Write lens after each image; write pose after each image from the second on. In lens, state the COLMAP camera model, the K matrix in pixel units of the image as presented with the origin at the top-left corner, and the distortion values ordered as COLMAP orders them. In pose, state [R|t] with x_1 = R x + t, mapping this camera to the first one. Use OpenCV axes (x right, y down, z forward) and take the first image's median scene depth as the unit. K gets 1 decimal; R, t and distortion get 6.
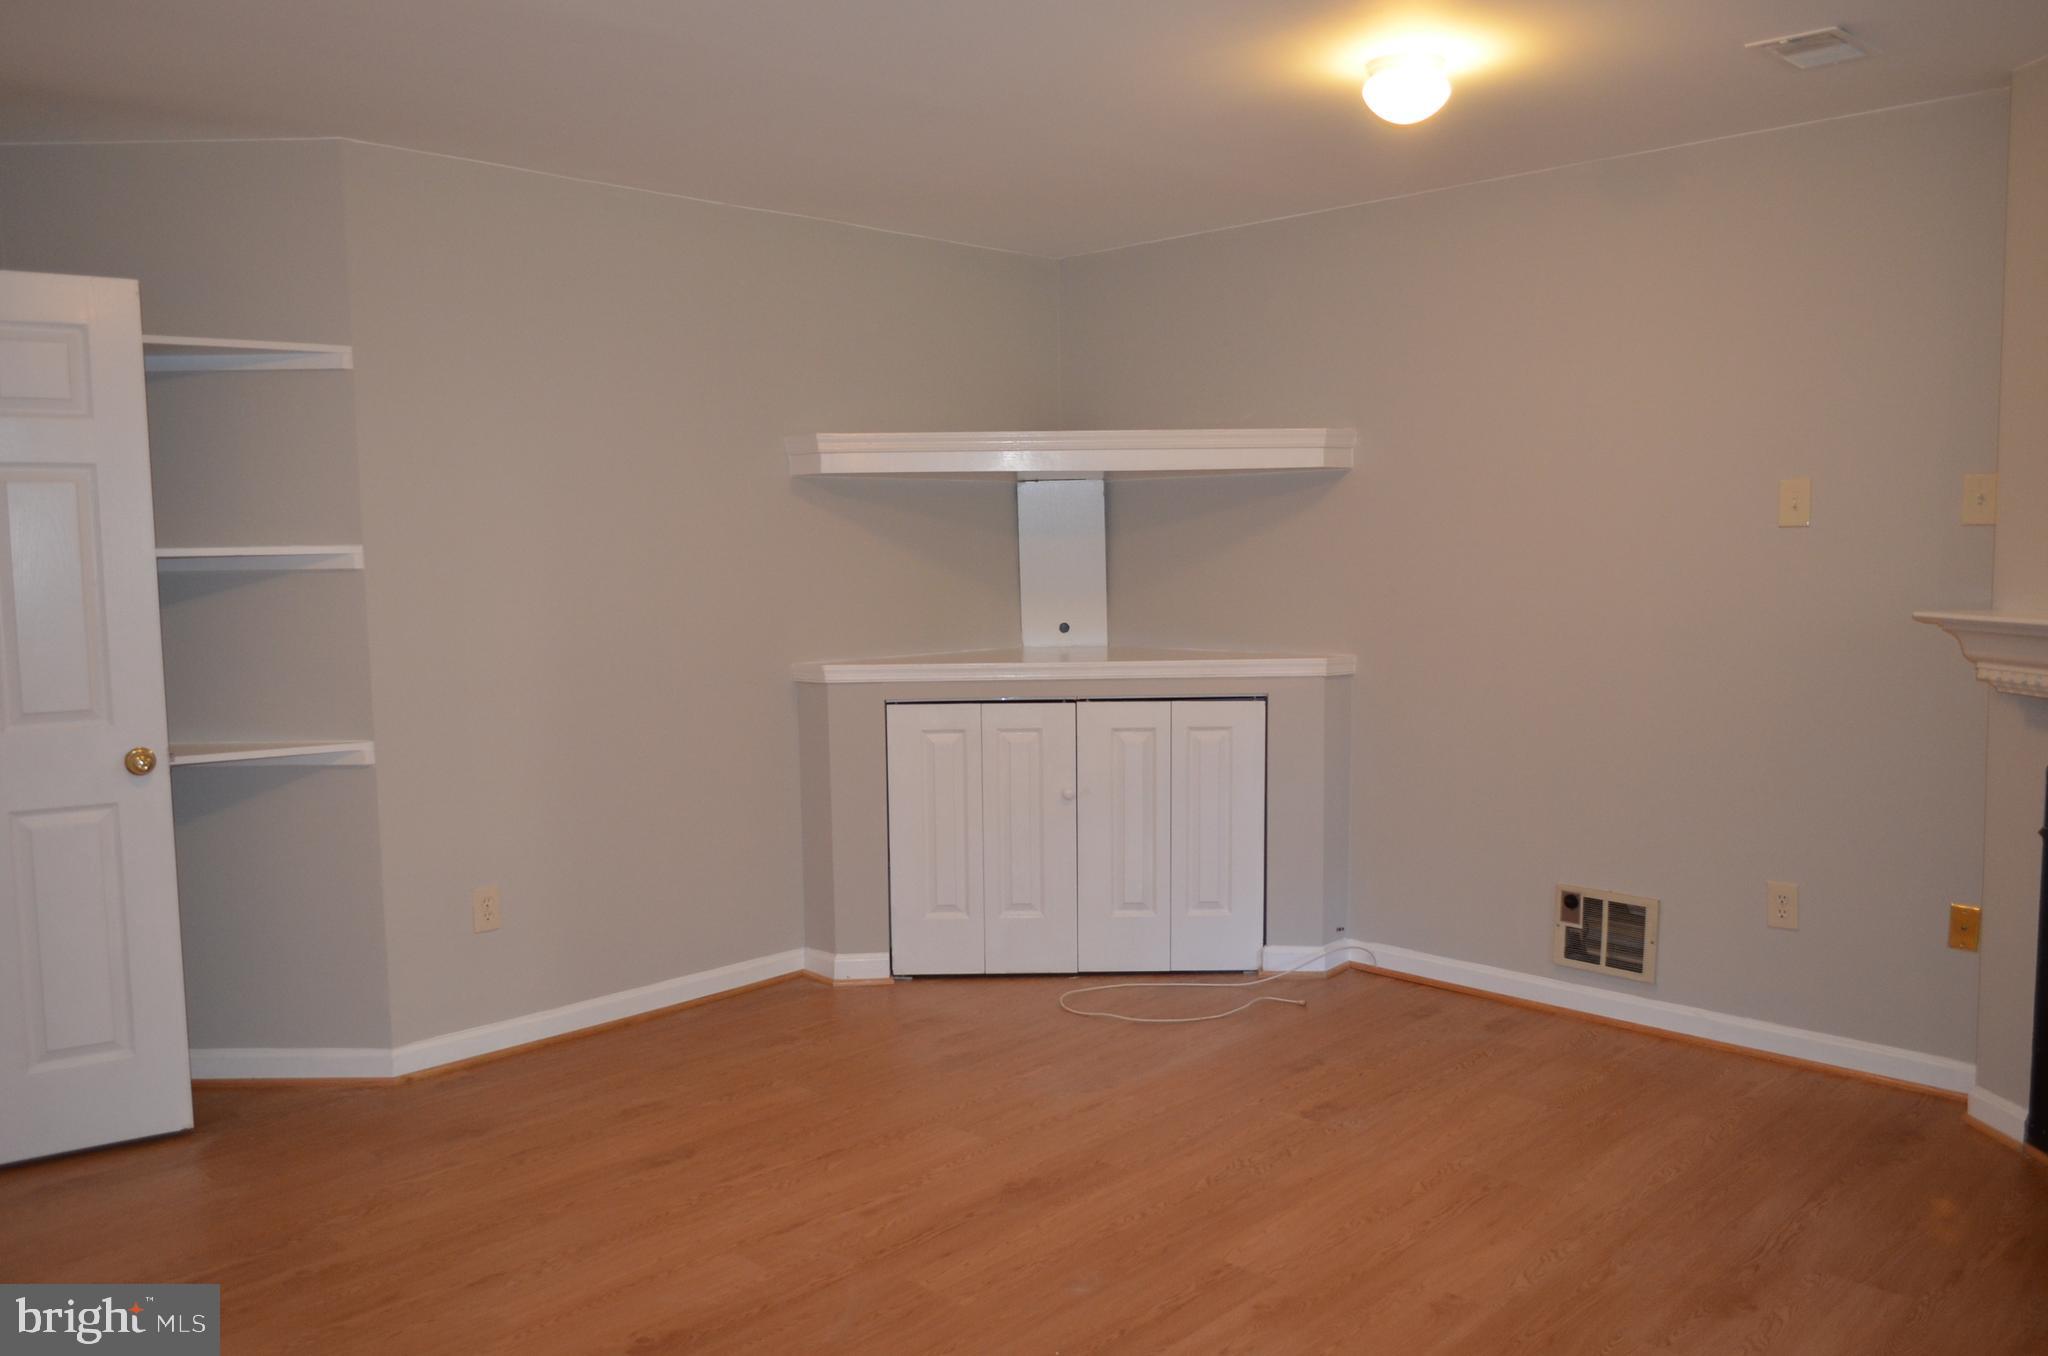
lens RADIAL K [[1593.4, 0, 1025.0], [0, 1593.4, 677.2], [0, 0, 1]] dist [-0.014220, 0.015410]
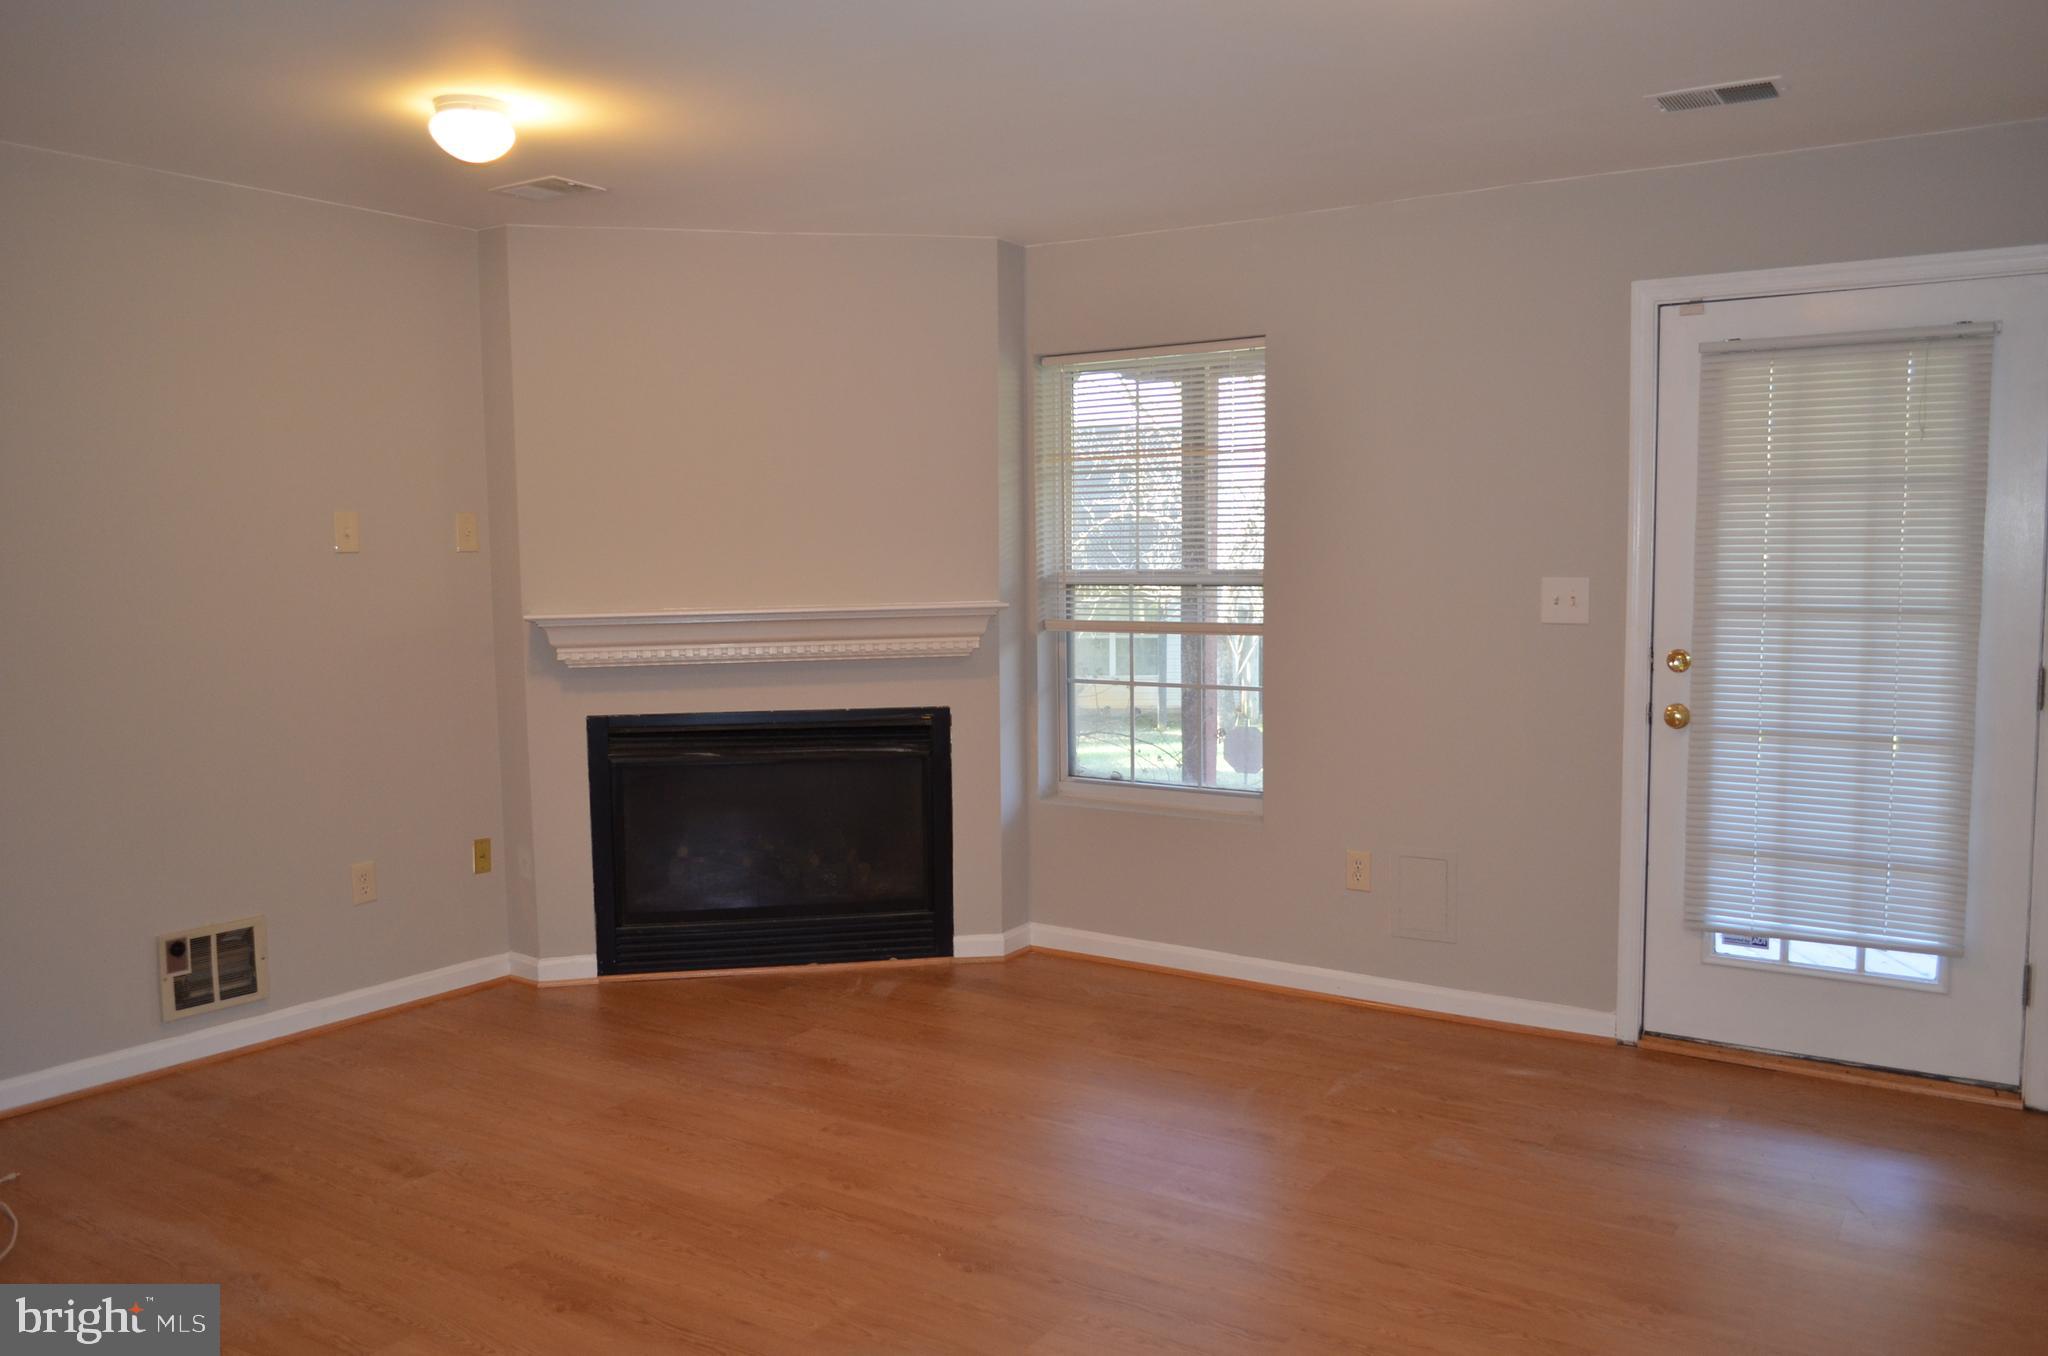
lens RADIAL K [[1593.4, 0, 1024.5], [0, 1593.4, 681.1], [0, 0, 1]] dist [-0.014220, 0.015410]
pose [[-0.193019, -0.072193, 0.978536, -0.672170], [0.093962, 0.991346, 0.091672, -0.056075], [-0.976686, 0.109640, -0.184566, 0.676005]]
